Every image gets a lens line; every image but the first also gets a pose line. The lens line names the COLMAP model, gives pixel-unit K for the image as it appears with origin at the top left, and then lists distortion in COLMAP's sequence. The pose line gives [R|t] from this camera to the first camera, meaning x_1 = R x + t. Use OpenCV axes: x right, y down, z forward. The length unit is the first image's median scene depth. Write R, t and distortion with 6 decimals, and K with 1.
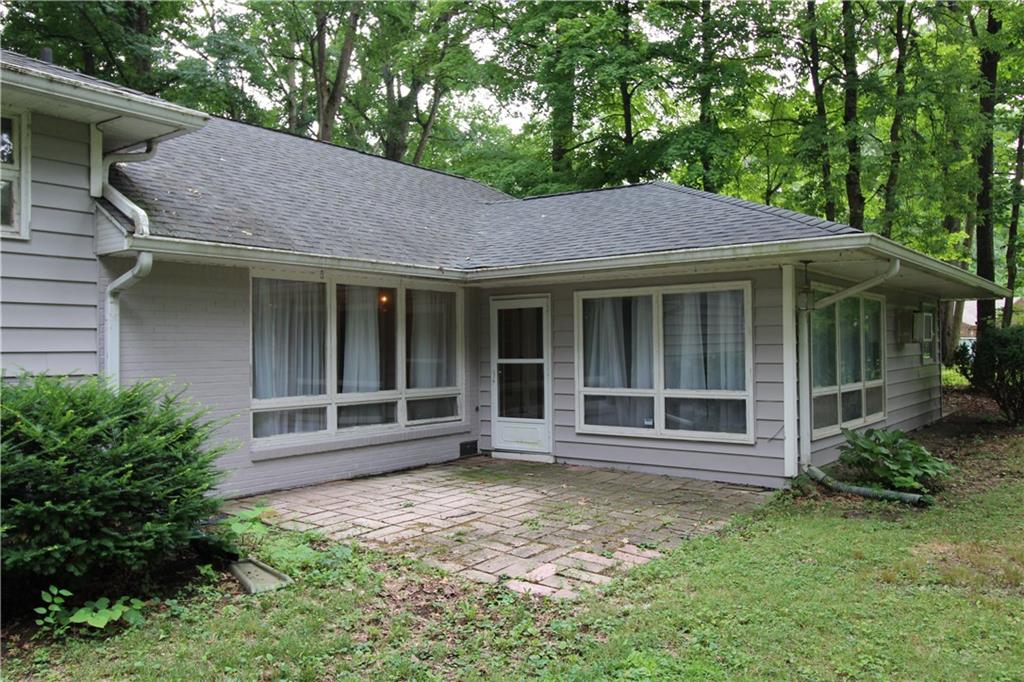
lens RADIAL K [[822.9, 0, 512.9], [0, 822.9, 339.4], [0, 0, 1]] dist [0.025552, -0.021385]
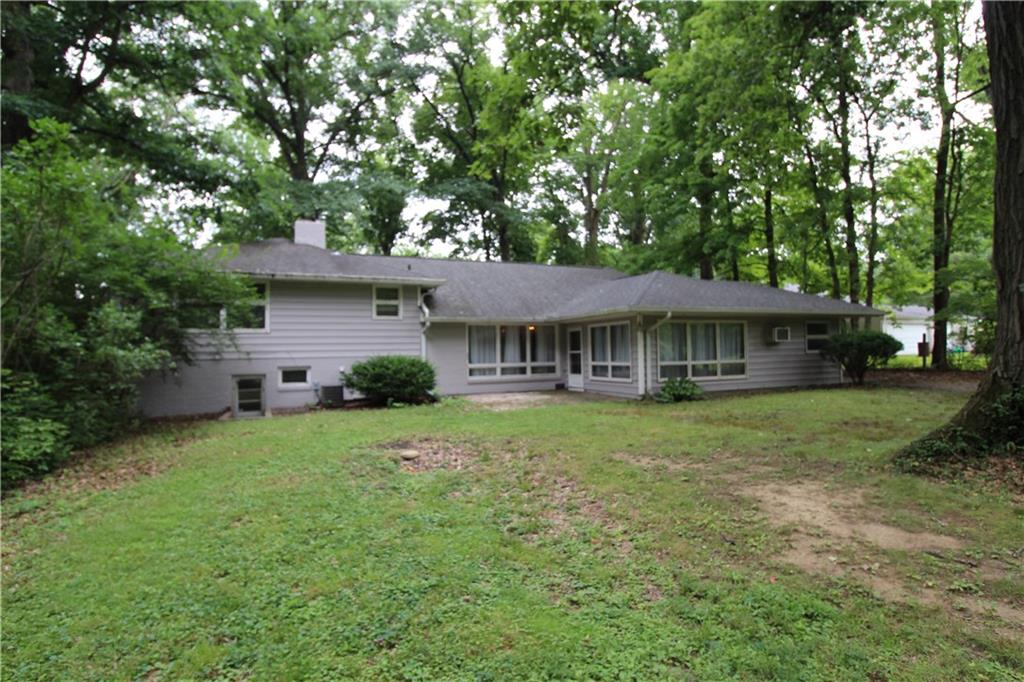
lens RADIAL K [[546.3, 0, 512.7], [0, 546.3, 339.6], [0, 0, 1]] dist [0.001418, 0.000071]
pose [[0.886192, -0.014441, -0.463094, 0.681280], [0.013471, 0.999895, -0.005403, -0.005813], [0.463123, -0.001450, 0.886293, -0.651836]]
